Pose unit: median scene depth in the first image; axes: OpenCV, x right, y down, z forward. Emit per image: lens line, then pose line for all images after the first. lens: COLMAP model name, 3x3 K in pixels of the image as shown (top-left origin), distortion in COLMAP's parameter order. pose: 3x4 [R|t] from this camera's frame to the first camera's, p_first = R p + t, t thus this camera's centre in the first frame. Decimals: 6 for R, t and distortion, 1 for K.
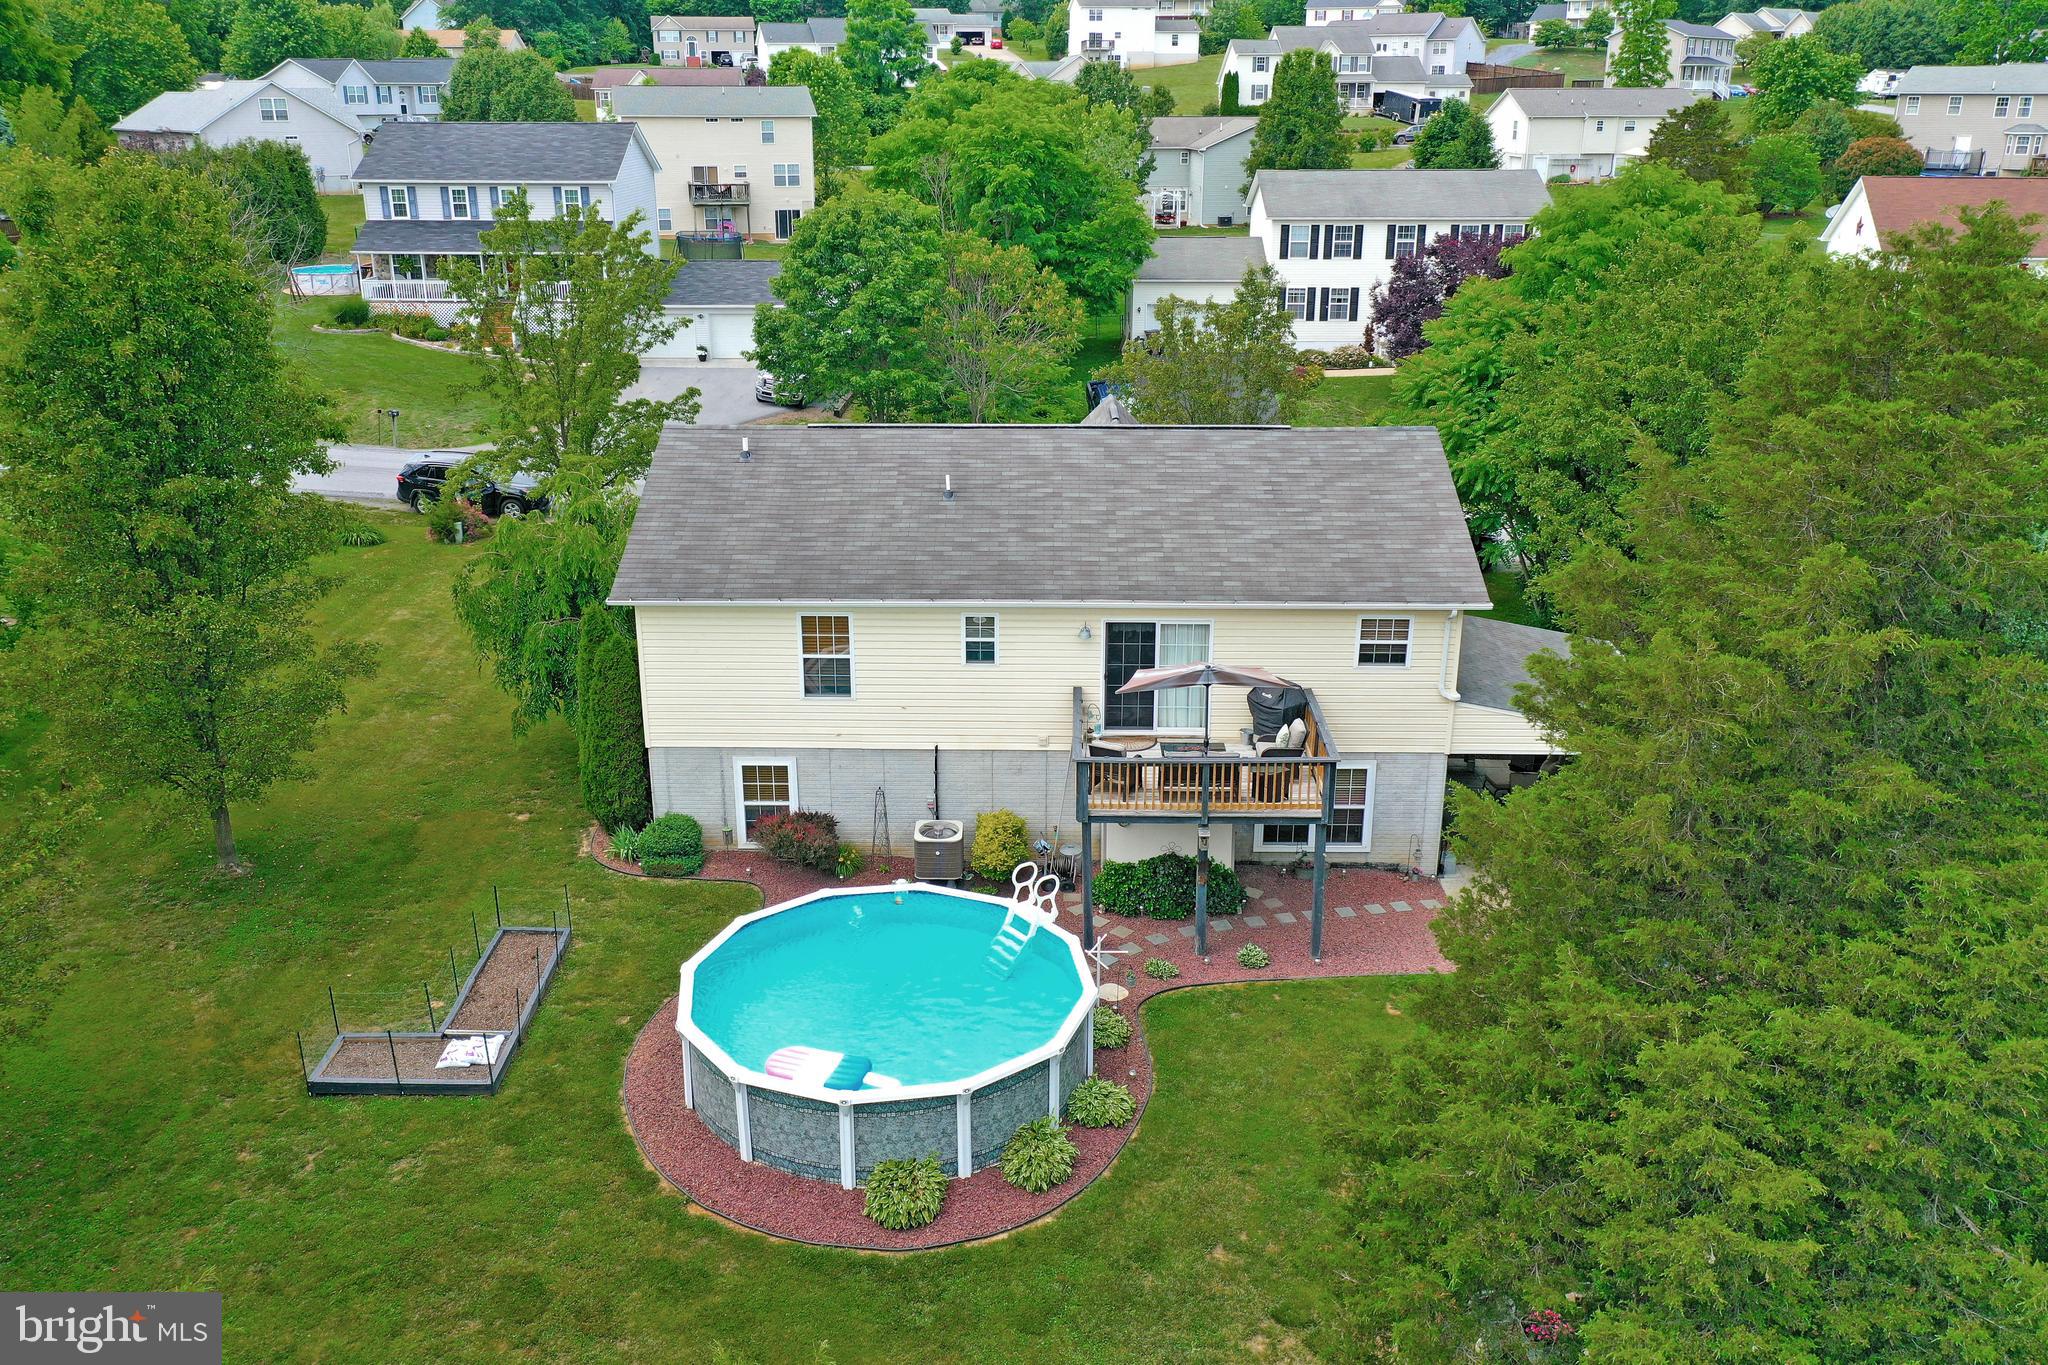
lens RADIAL K [[1619.5, 0, 1015.7], [0, 1619.5, 678.8], [0, 0, 1]] dist [0.000125, -0.003980]
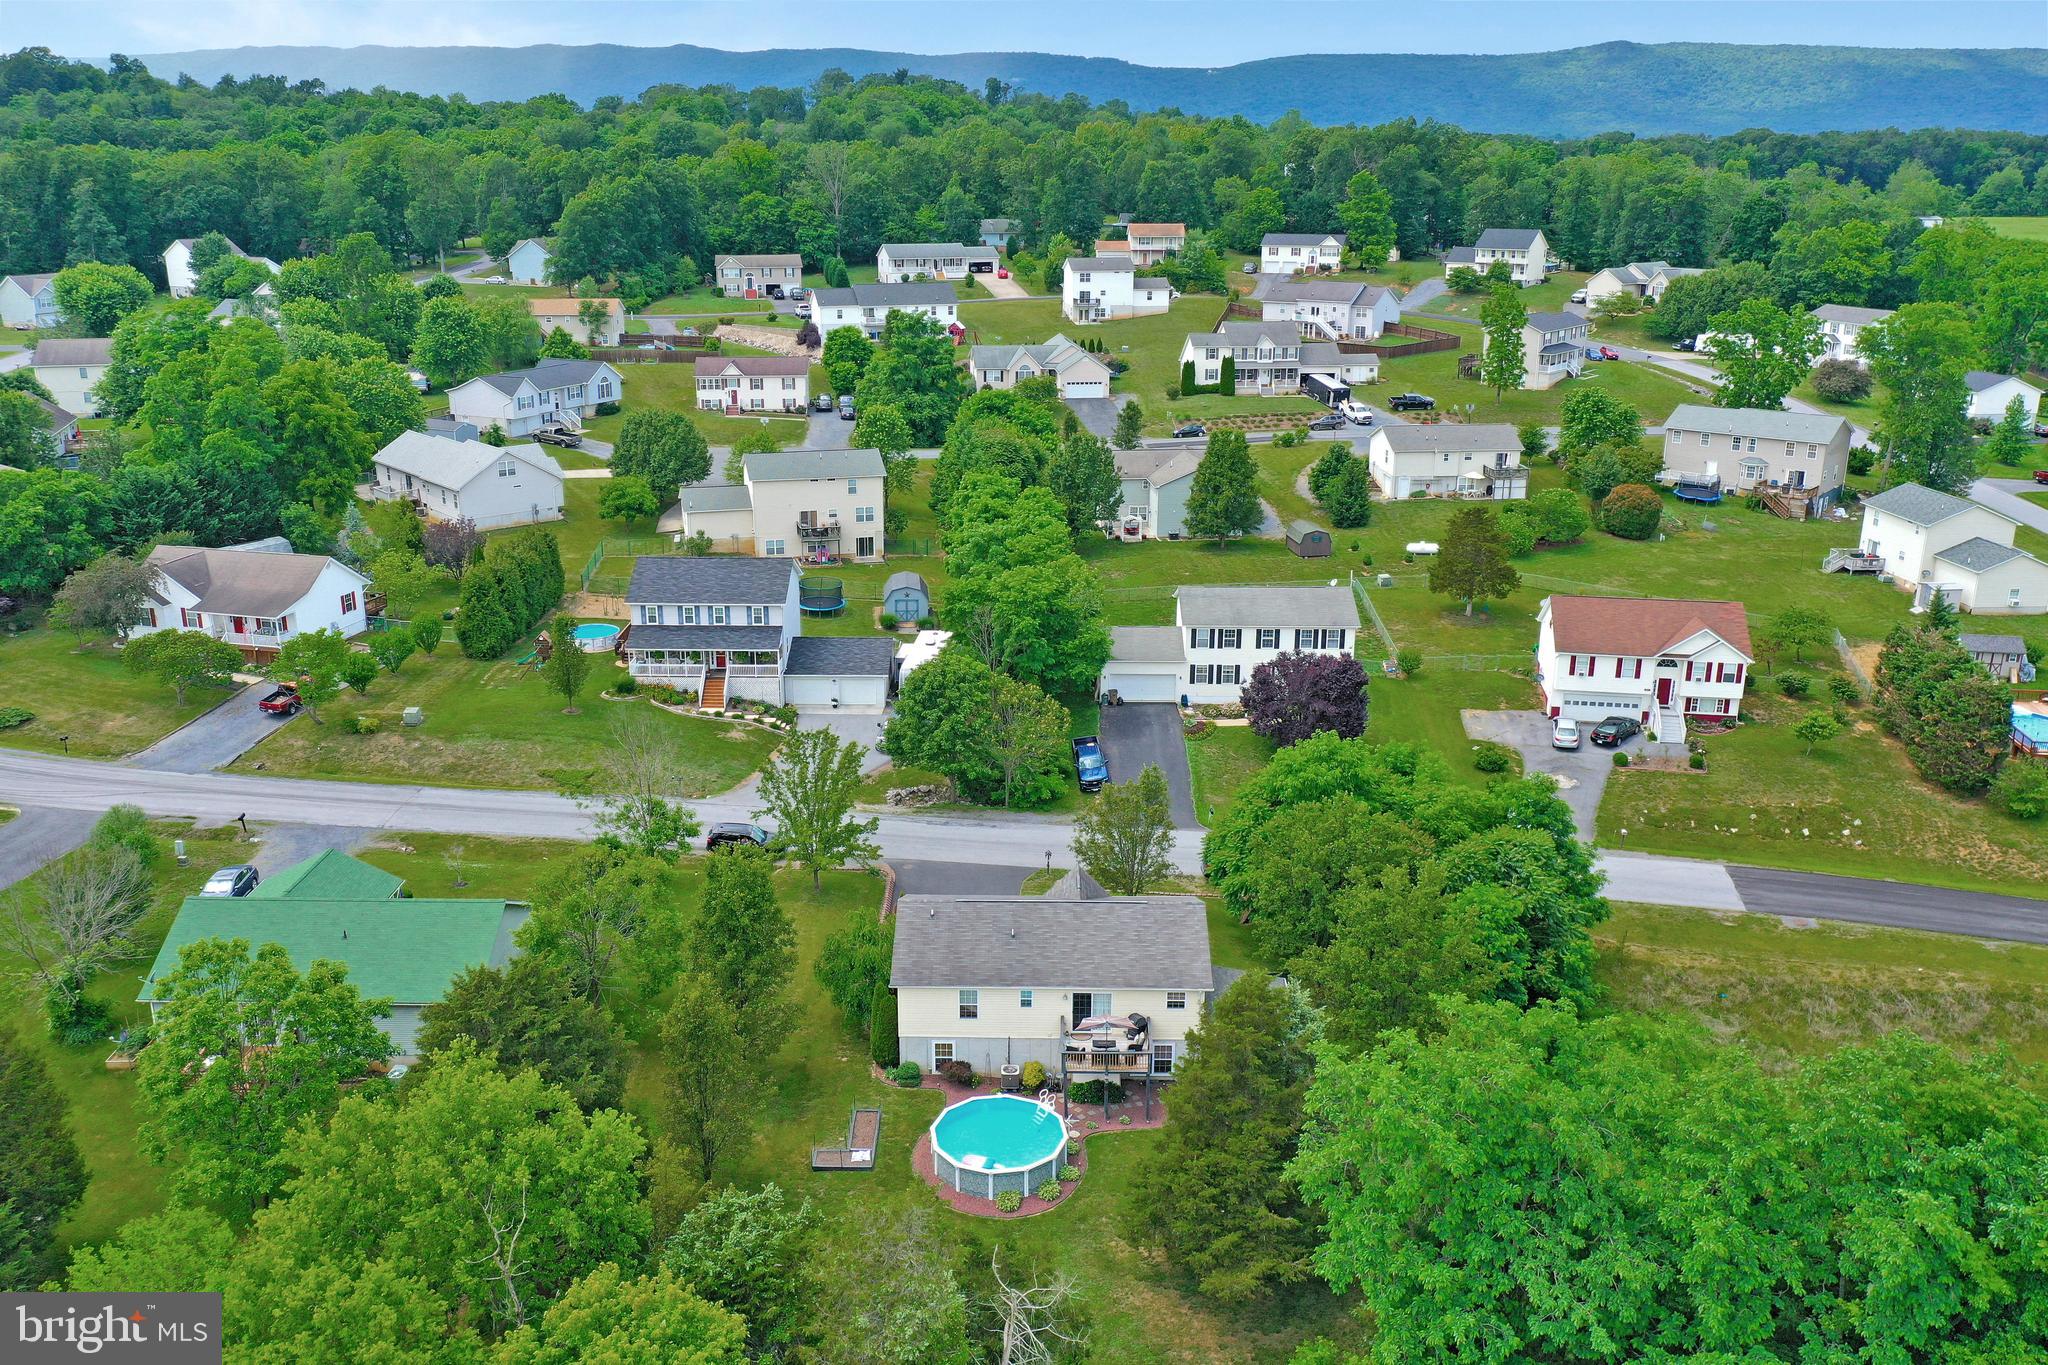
lens RADIAL K [[1612.2, 0, 1015.5], [0, 1612.2, 686.7], [0, 0, 1]] dist [-0.013533, 0.007874]
pose [[0.999996, 0.001635, 0.002445, -0.018108], [-0.001551, 0.999423, -0.033933, -0.173657], [-0.002499, 0.033929, 0.999421, -0.649921]]
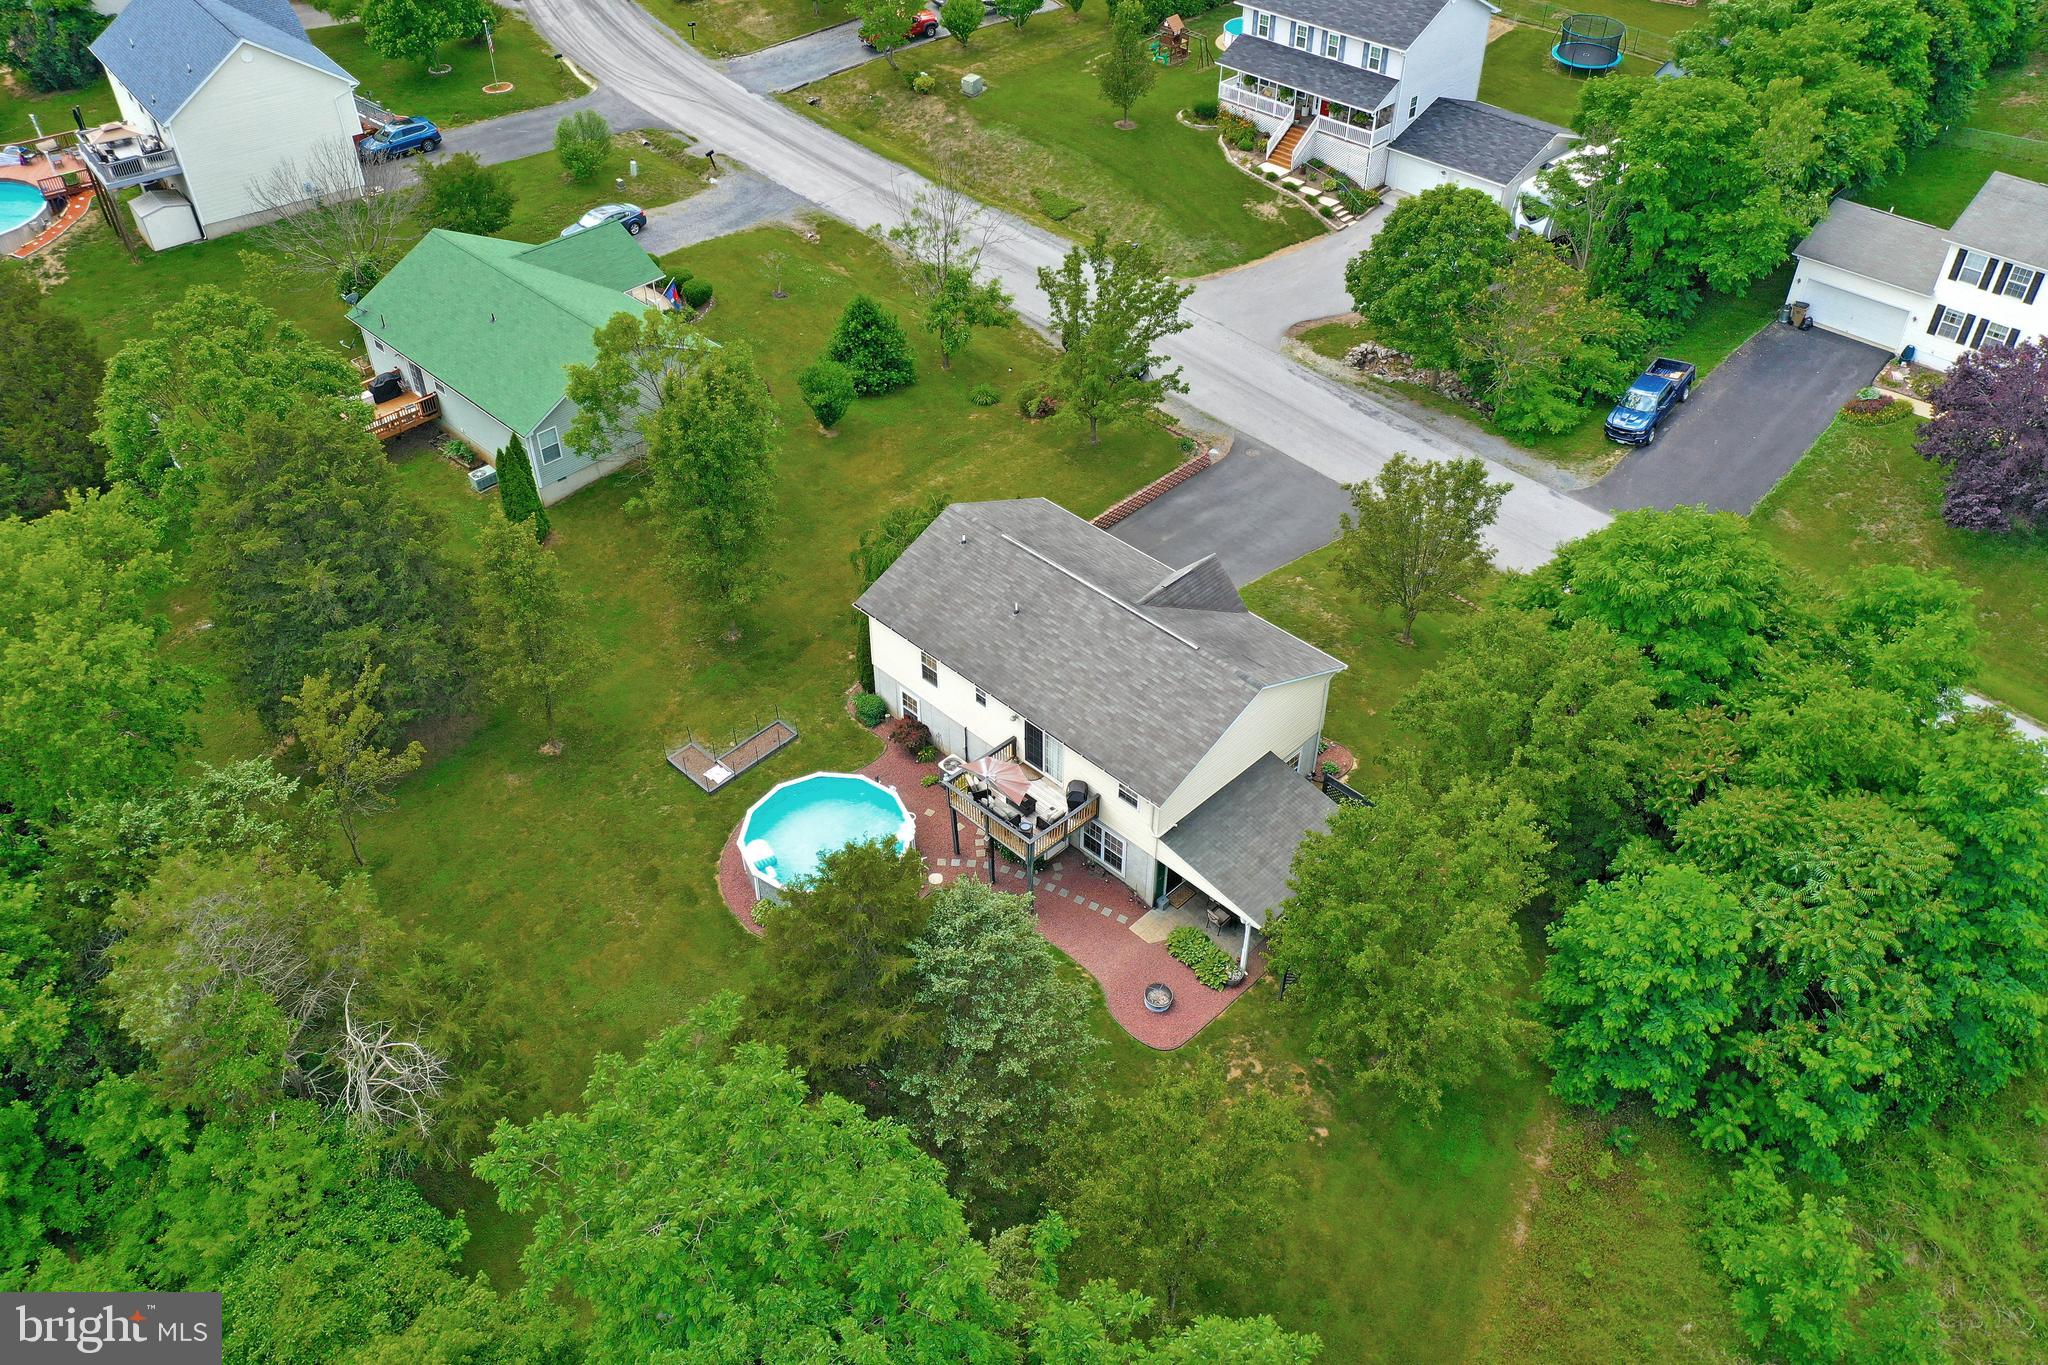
lens RADIAL K [[1584.8, 0, 1024.0], [0, 1584.8, 682.5], [0, 0, 1]] dist [-0.000510, -0.001945]
pose [[0.717325, 0.449162, -0.532633, 0.408975], [-0.230879, 0.874511, 0.426527, -0.343860], [0.657373, -0.182984, 0.731011, -0.156187]]
